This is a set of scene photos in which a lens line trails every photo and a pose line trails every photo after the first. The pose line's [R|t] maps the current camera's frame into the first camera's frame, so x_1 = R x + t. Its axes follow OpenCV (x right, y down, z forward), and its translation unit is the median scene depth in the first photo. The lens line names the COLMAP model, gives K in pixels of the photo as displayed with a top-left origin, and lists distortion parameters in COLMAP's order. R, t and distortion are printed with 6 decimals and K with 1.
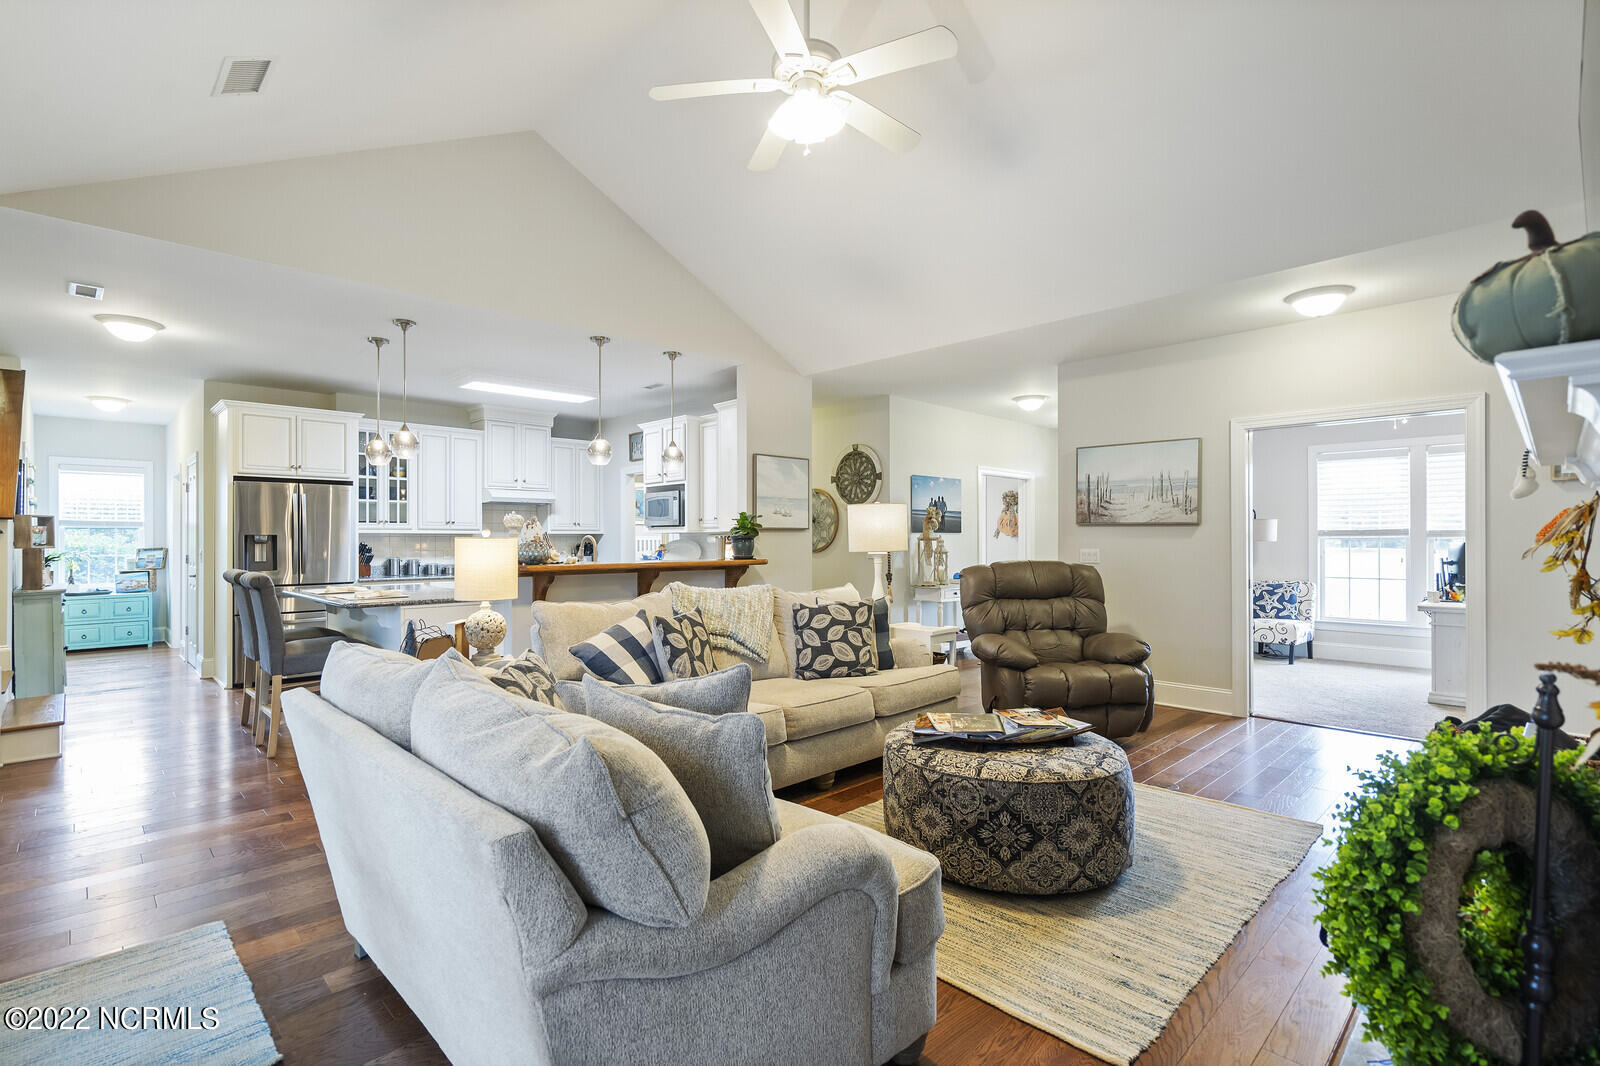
lens RADIAL K [[743.3, 0, 793.3], [0, 743.3, 537.4], [0, 0, 1]] dist [0.003856, 0.000504]
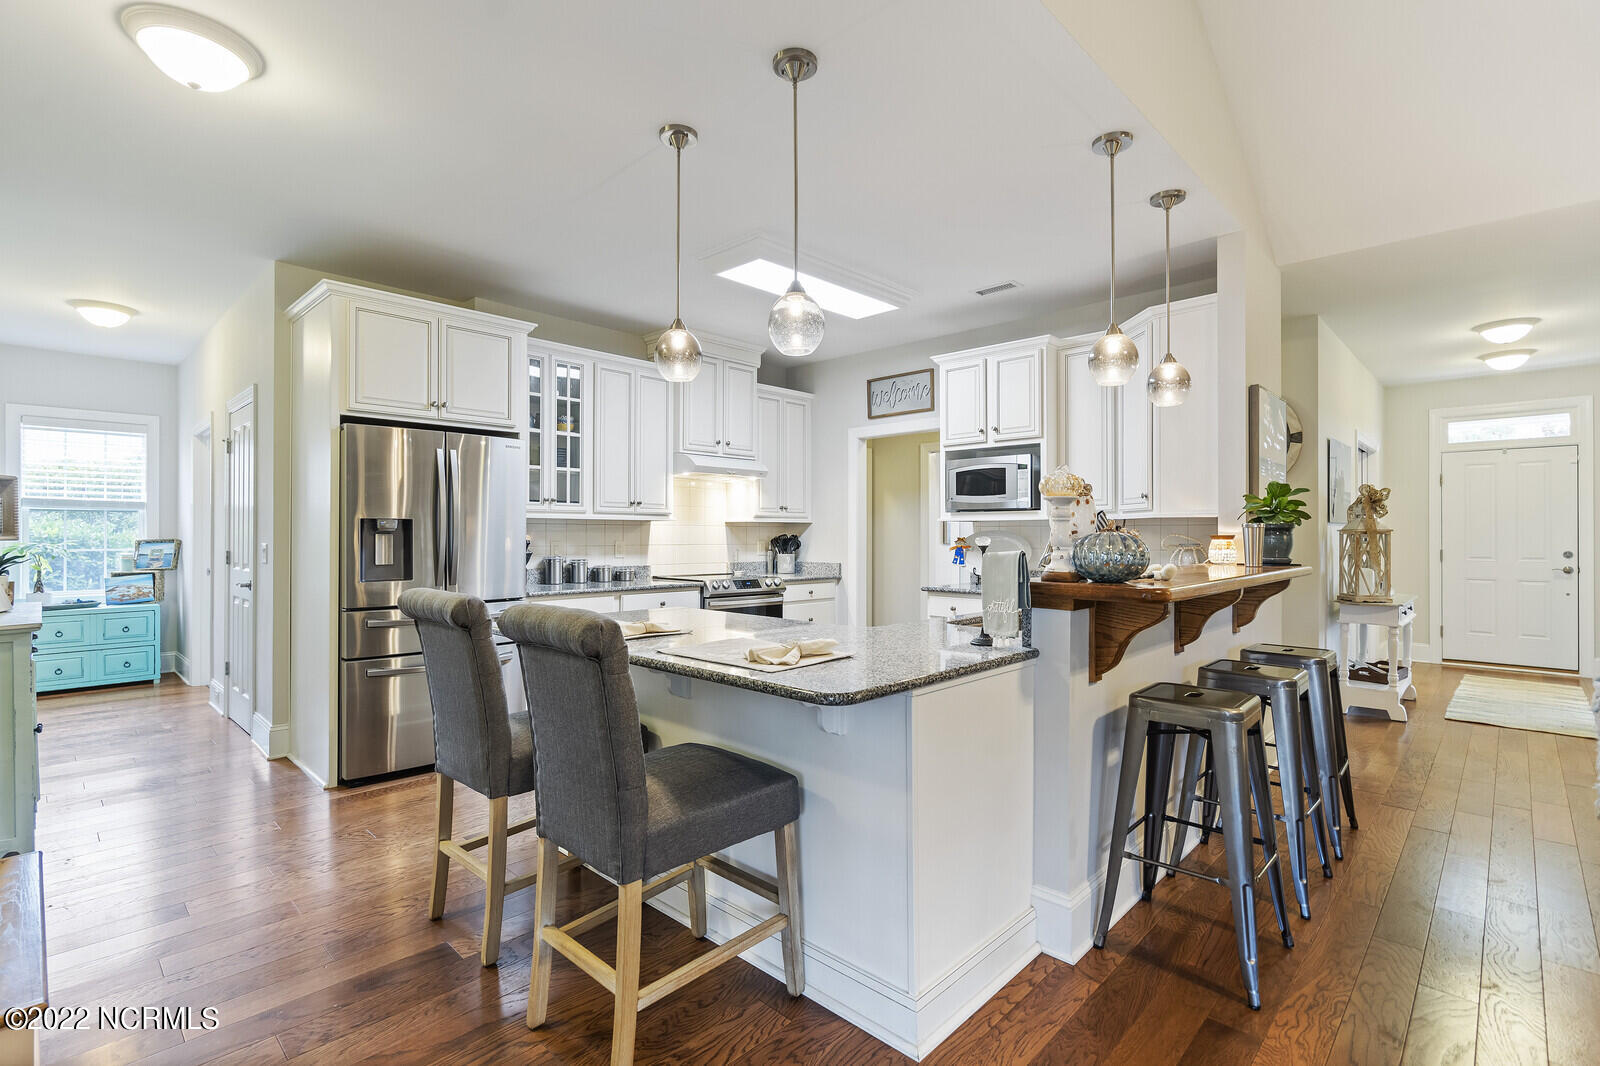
lens RADIAL K [[743.3, 0, 806.7], [0, 743.3, 529.7], [0, 0, 1]] dist [0.003856, 0.000504]
pose [[0.999308, 0.005481, 0.036792, -0.338817], [-0.005415, 0.999984, -0.001898, 0.003944], [-0.036802, 0.001697, 0.999321, 0.339470]]
